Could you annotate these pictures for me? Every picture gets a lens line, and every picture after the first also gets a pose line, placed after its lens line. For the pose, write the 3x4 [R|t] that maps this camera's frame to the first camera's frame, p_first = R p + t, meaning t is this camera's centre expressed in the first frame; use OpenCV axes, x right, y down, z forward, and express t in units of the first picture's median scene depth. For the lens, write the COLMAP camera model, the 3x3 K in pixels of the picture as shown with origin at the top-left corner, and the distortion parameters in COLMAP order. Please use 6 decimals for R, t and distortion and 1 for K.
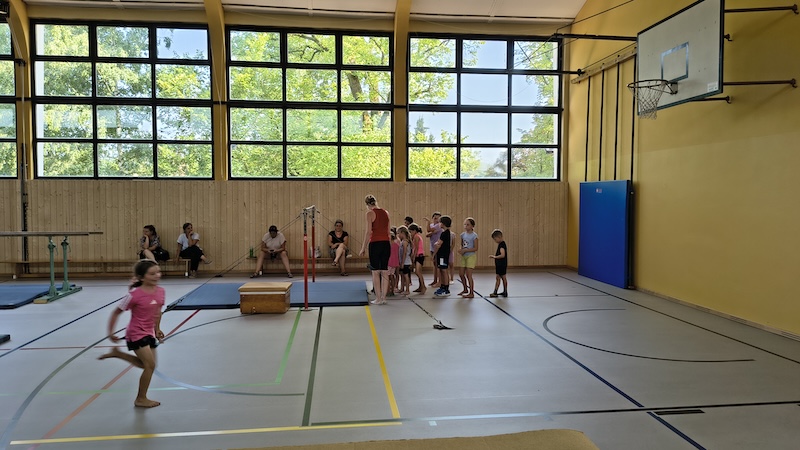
lens RADIAL K [[543.8, 0, 396.8], [0, 543.8, 220.6], [0, 0, 1]] dist [0.034851, -0.048260]
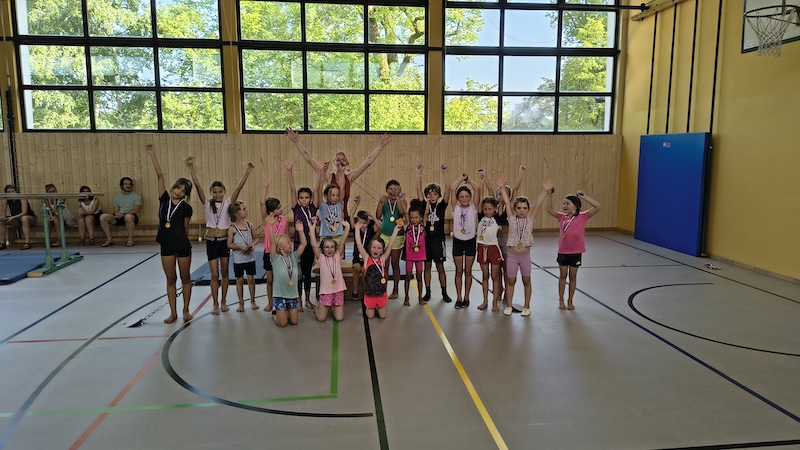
lens RADIAL K [[550.8, 0, 405.2], [0, 550.8, 223.4], [0, 0, 1]] dist [0.038253, -0.041997]
pose [[0.999999, -0.001243, 0.000054, -0.044080], [0.001234, 0.996089, 0.088343, -0.007212], [-0.000163, -0.088342, 0.996090, 0.088970]]
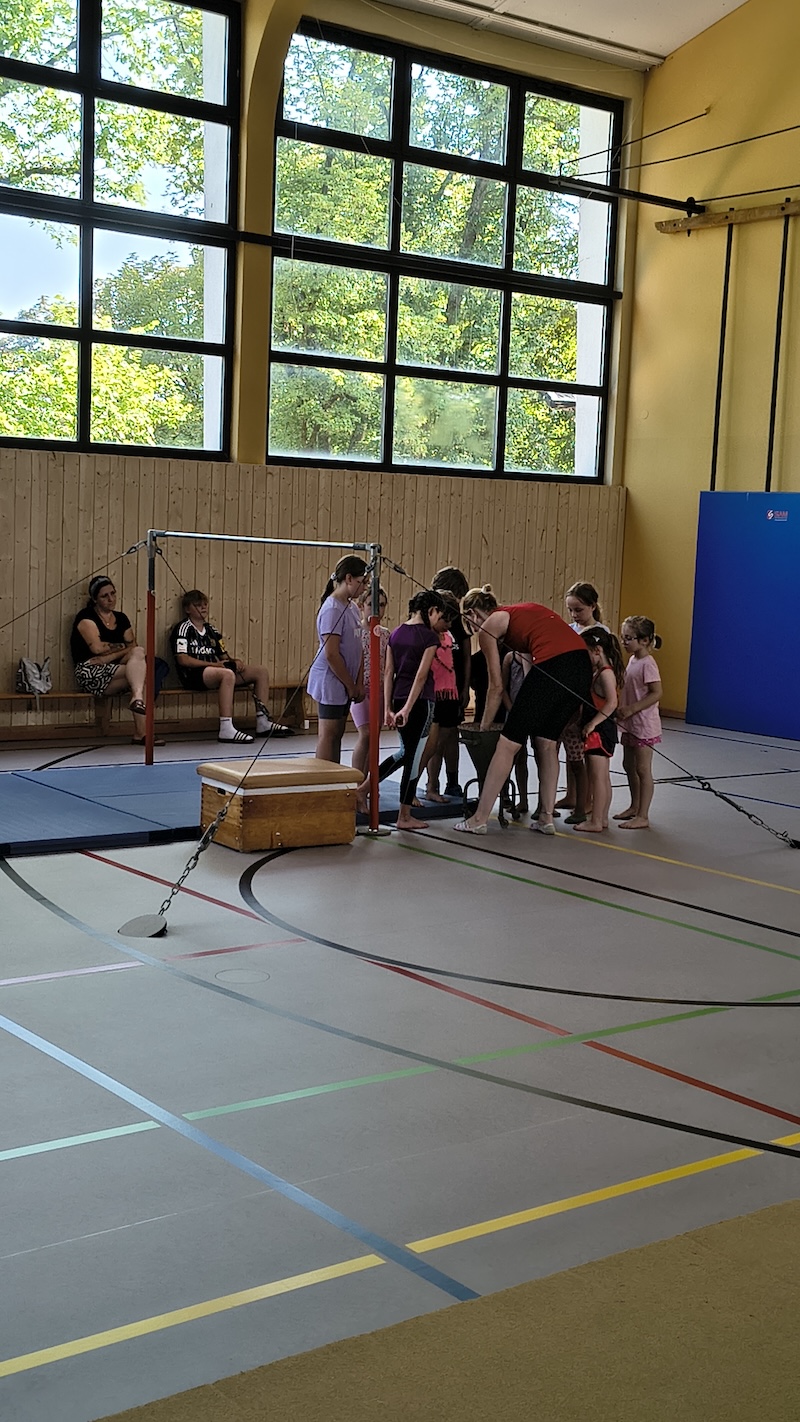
lens RADIAL K [[1776.6, 0, 466.8], [0, 1776.6, 708.6], [0, 0, 1]] dist [0.070876, 0.012445]
pose [[0.844822, -0.020800, 0.534643, -0.488737], [-0.021278, 0.997148, 0.072415, -0.003205], [-0.534624, -0.072554, 0.841970, -0.016473]]
